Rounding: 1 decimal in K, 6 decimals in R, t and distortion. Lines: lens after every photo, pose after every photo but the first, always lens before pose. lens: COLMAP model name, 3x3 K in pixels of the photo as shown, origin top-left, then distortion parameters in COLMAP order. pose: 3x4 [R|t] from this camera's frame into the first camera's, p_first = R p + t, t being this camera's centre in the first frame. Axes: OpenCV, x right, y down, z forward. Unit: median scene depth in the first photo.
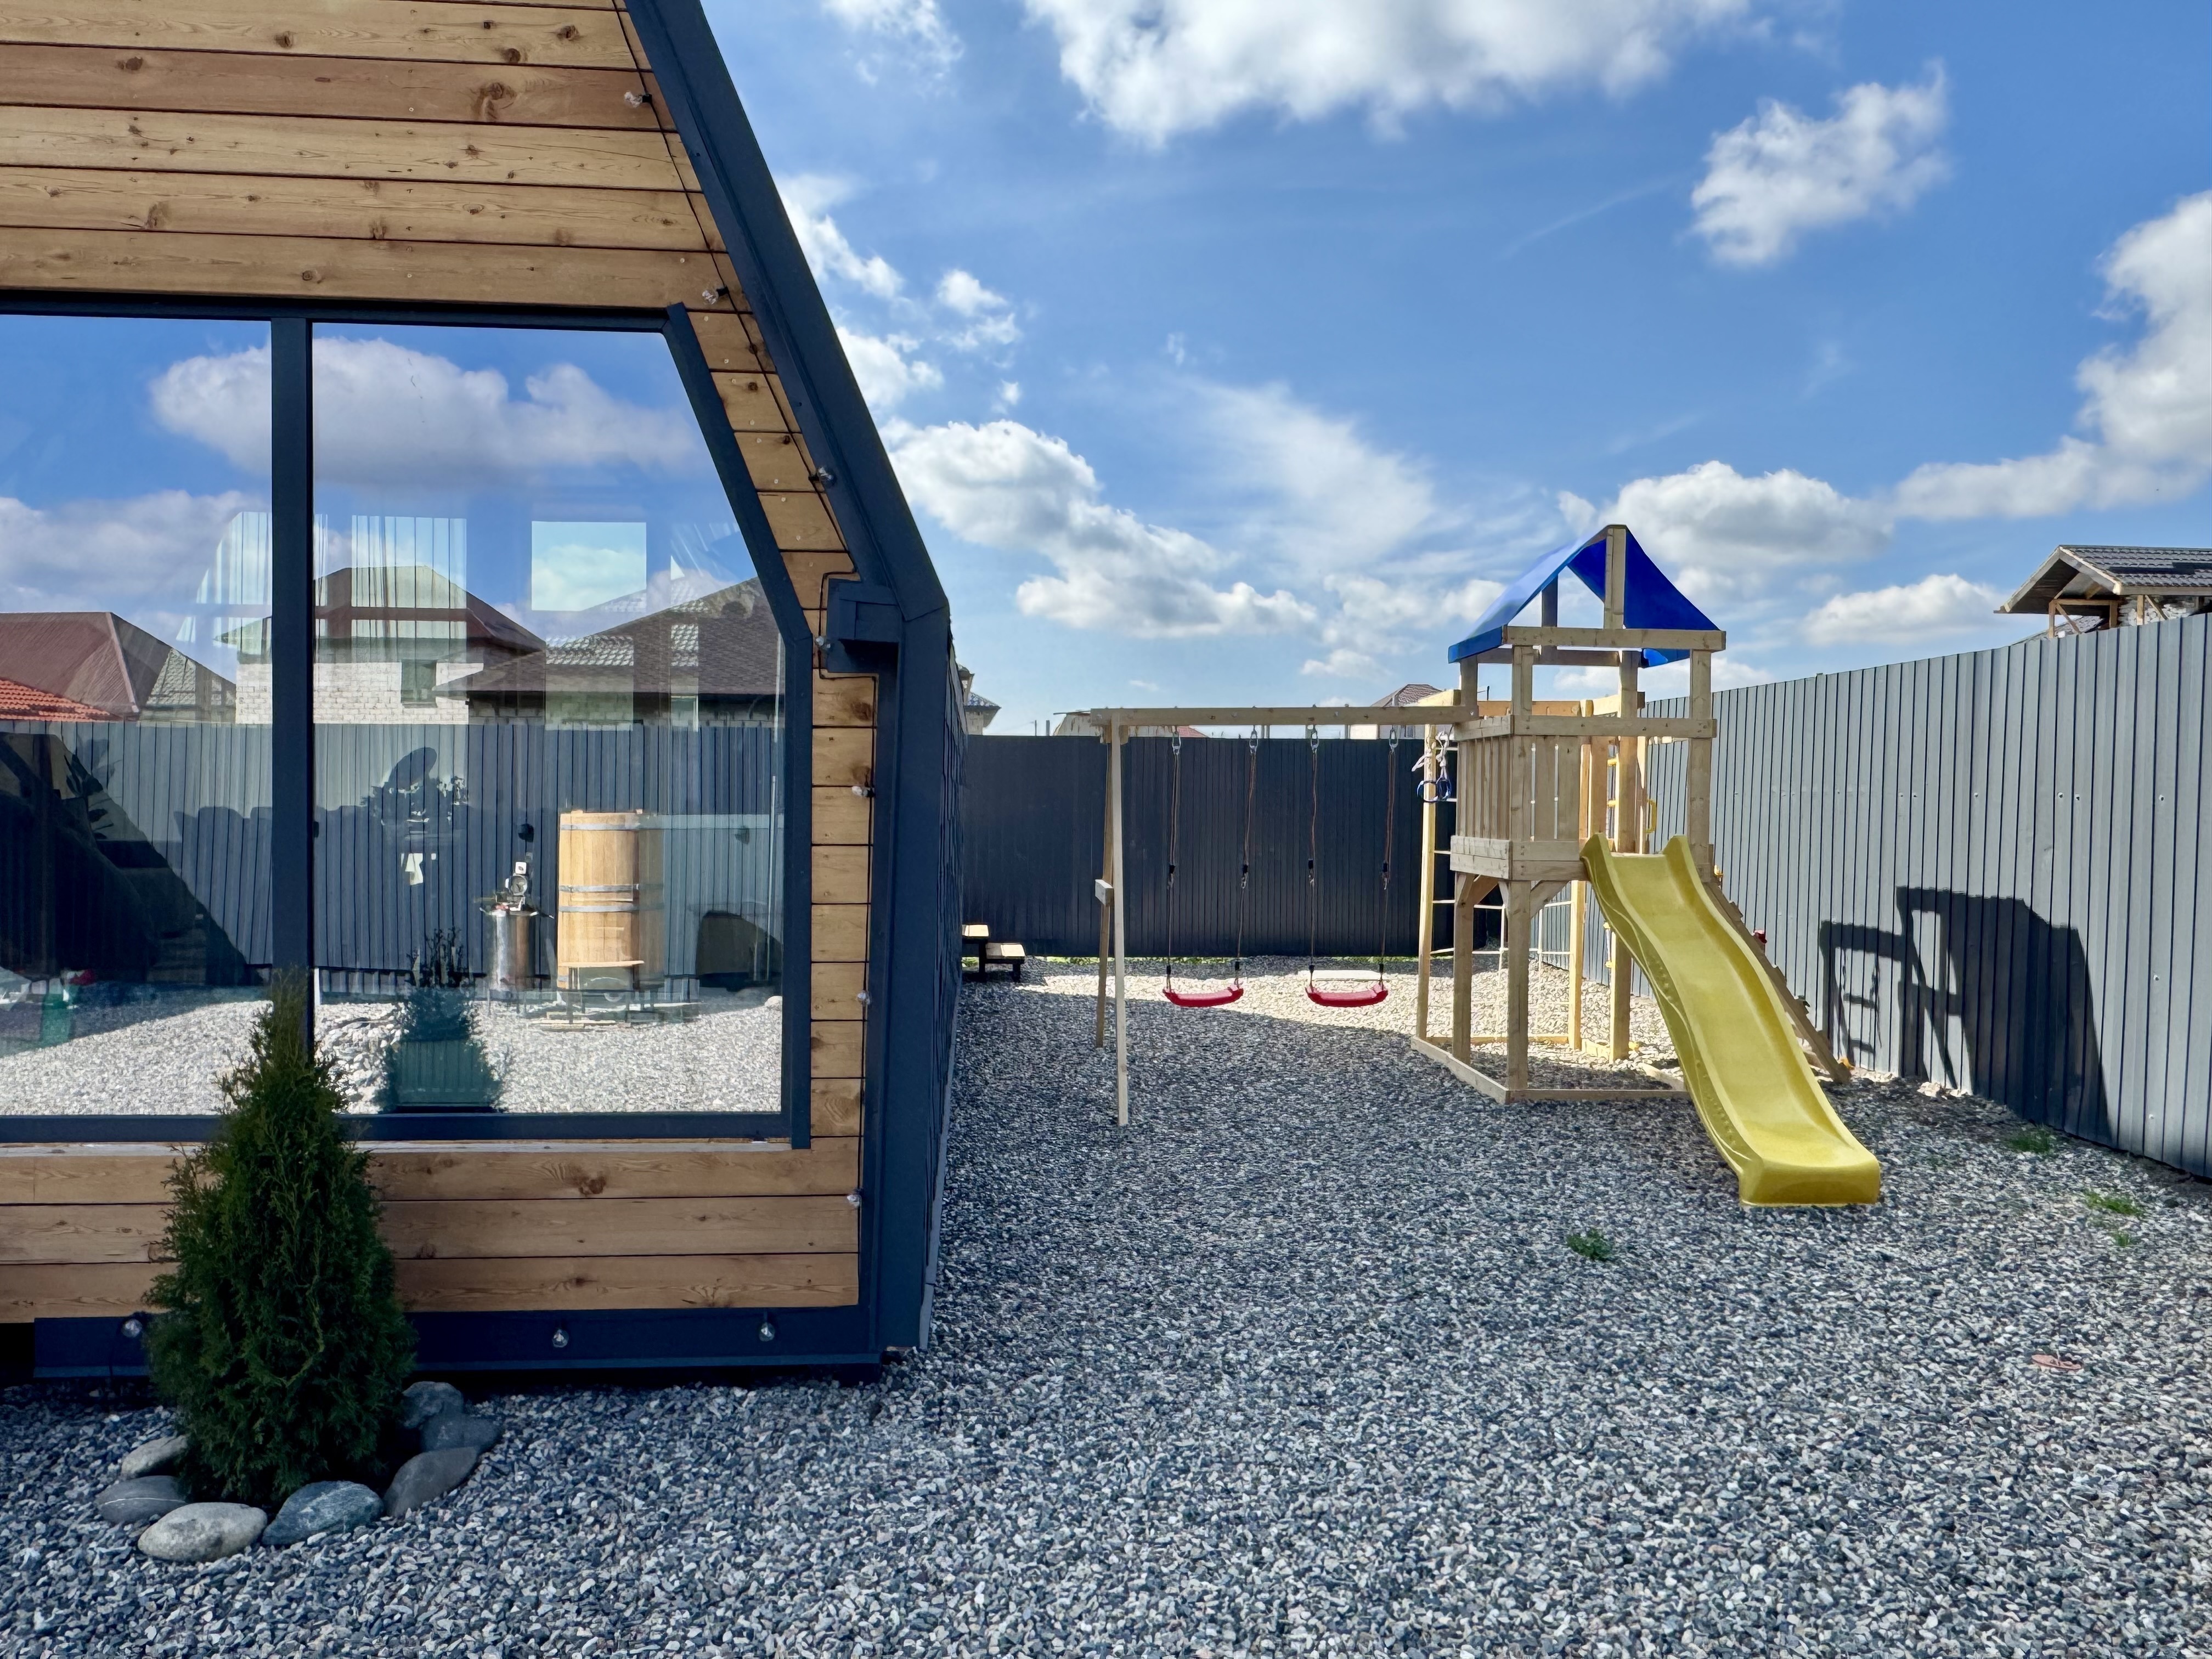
lens RADIAL K [[1520.8, 0, 1106.0], [0, 1520.8, 829.5], [0, 0, 1]] dist [-0.001560, -0.000835]
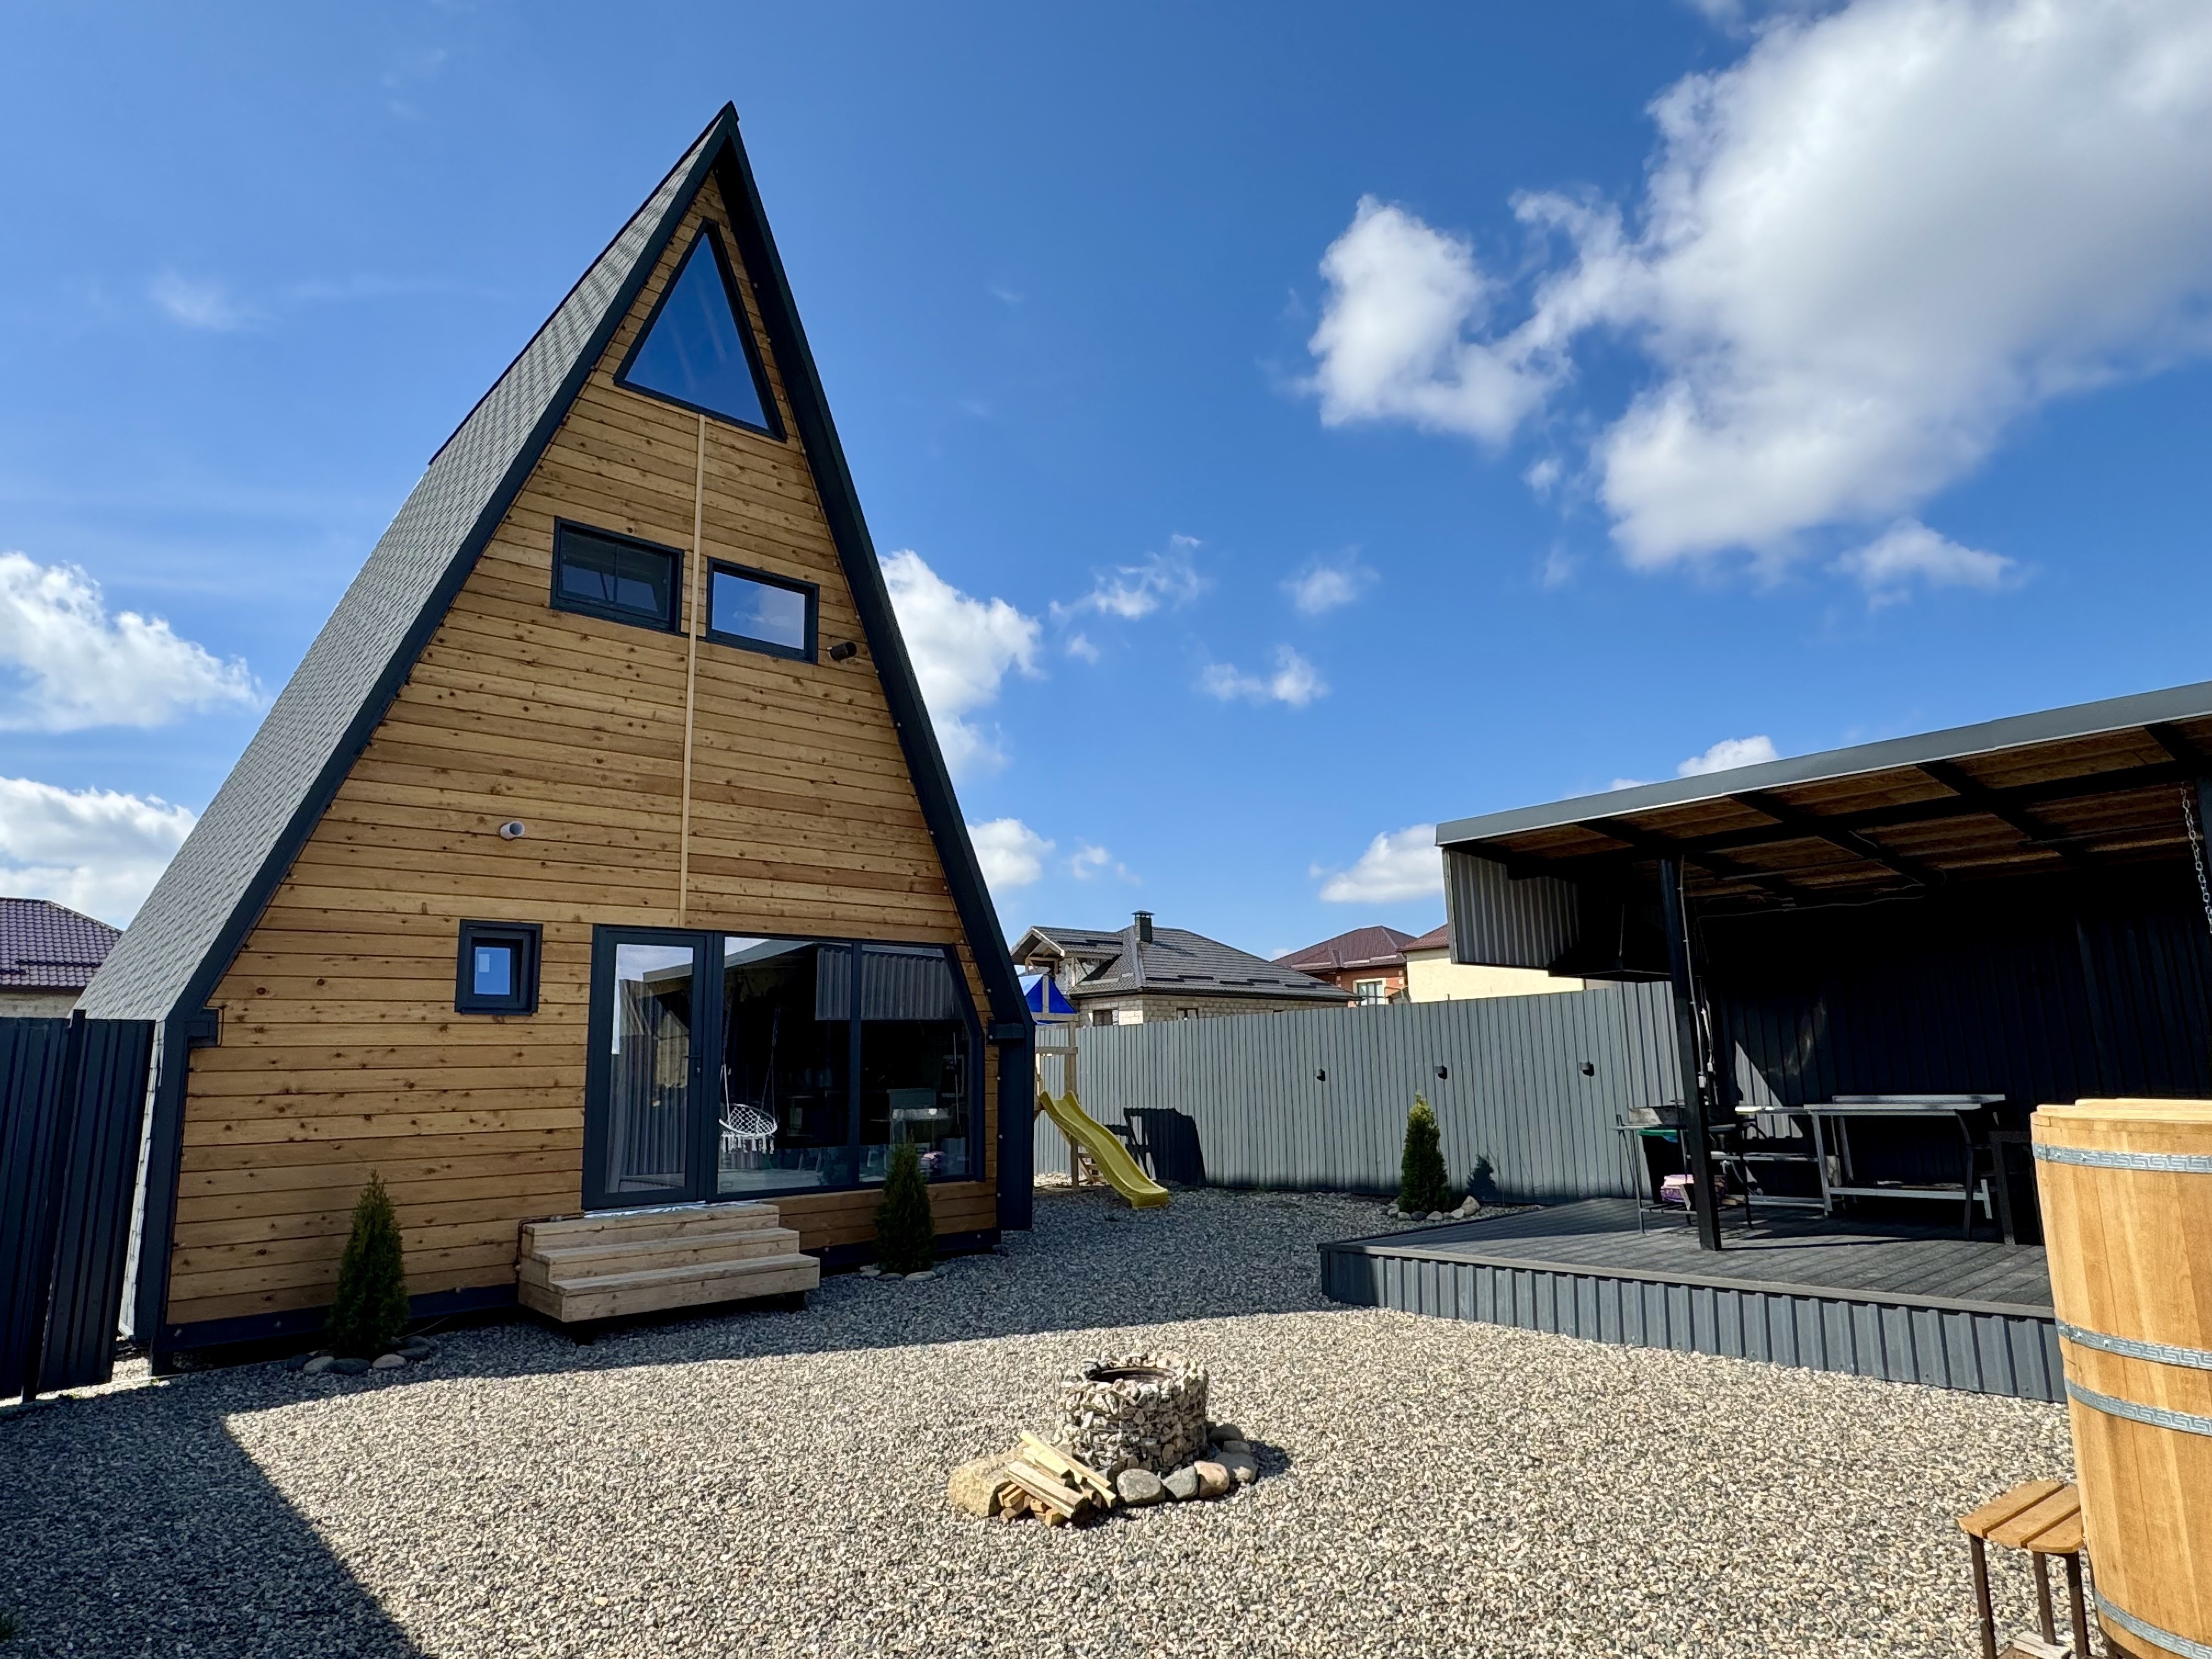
lens RADIAL K [[1304.9, 0, 1098.7], [0, 1304.9, 831.1], [0, 0, 1]] dist [-0.001909, 0.000971]
pose [[0.783678, 0.084157, 0.615441, -1.525522], [0.050054, 0.979002, -0.197608, 0.019208], [-0.619148, 0.185666, 0.763010, -1.281512]]
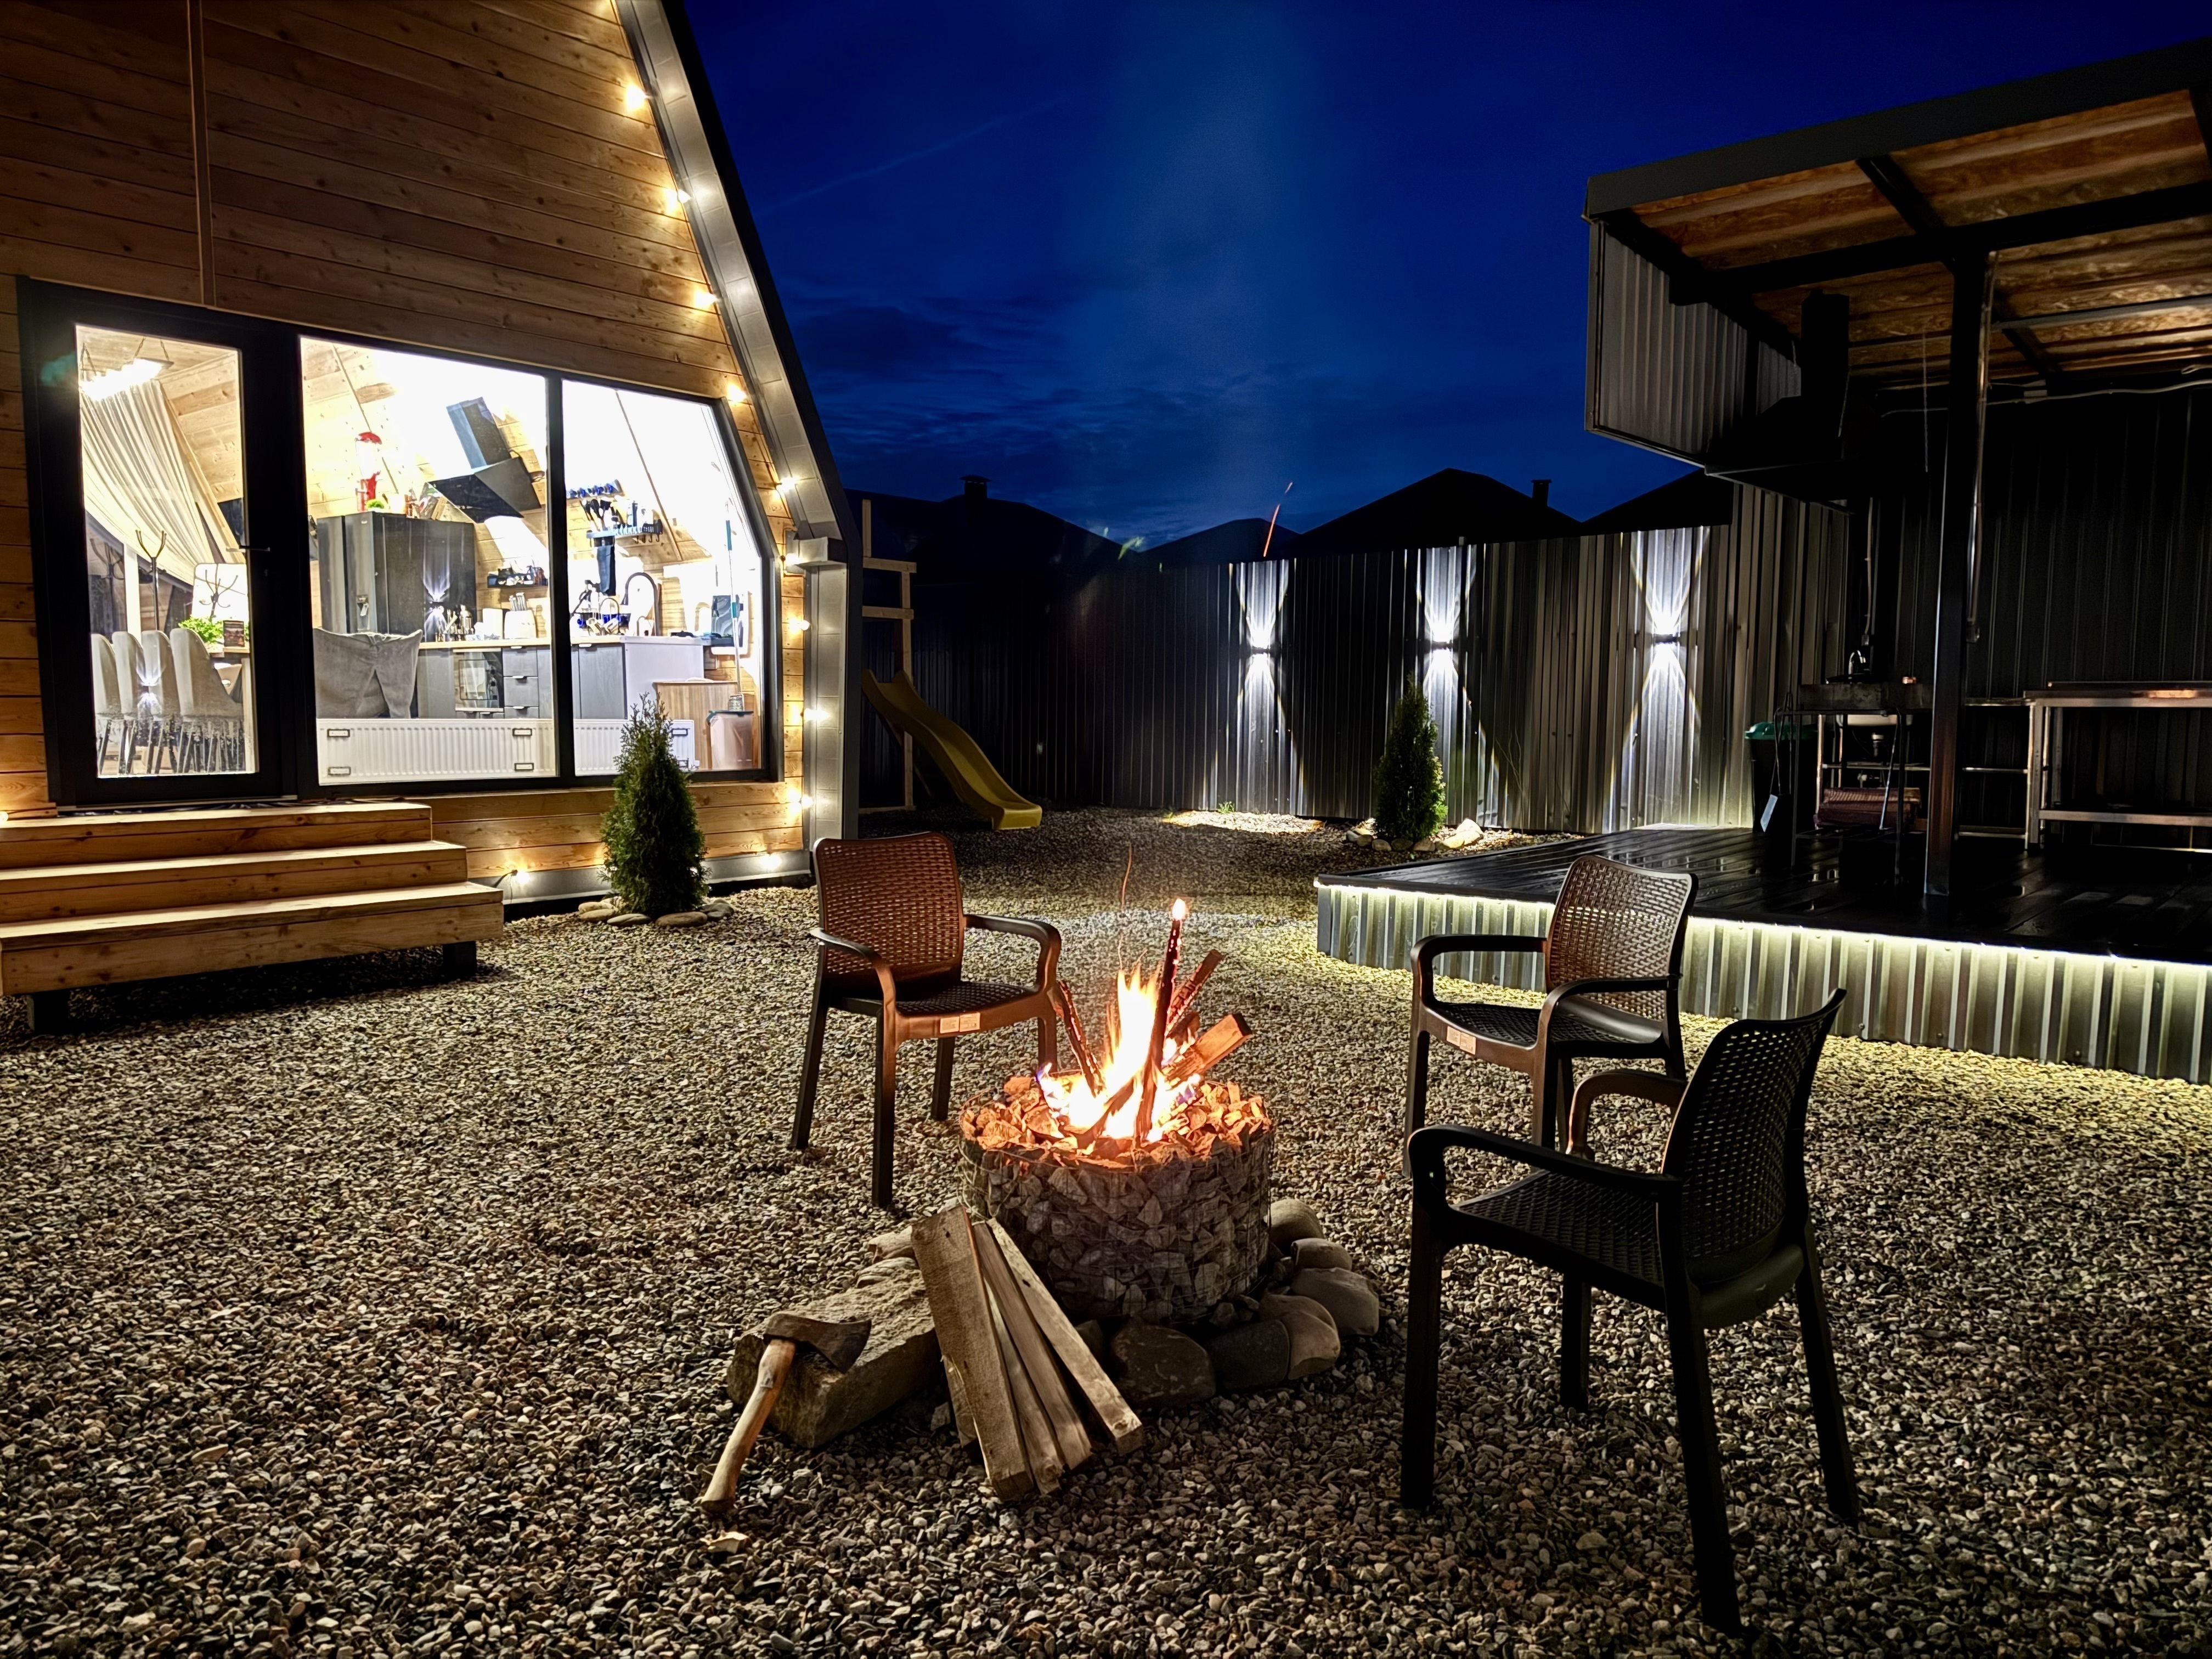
lens RADIAL K [[1536.6, 0, 1118.5], [0, 1536.6, 838.1], [0, 0, 1]] dist [0.075554, -0.083570]
pose [[0.692019, -0.074359, 0.718039, -1.208603], [0.022963, 0.996445, 0.081059, 0.091854], [-0.721514, -0.039606, 0.691266, -0.766610]]
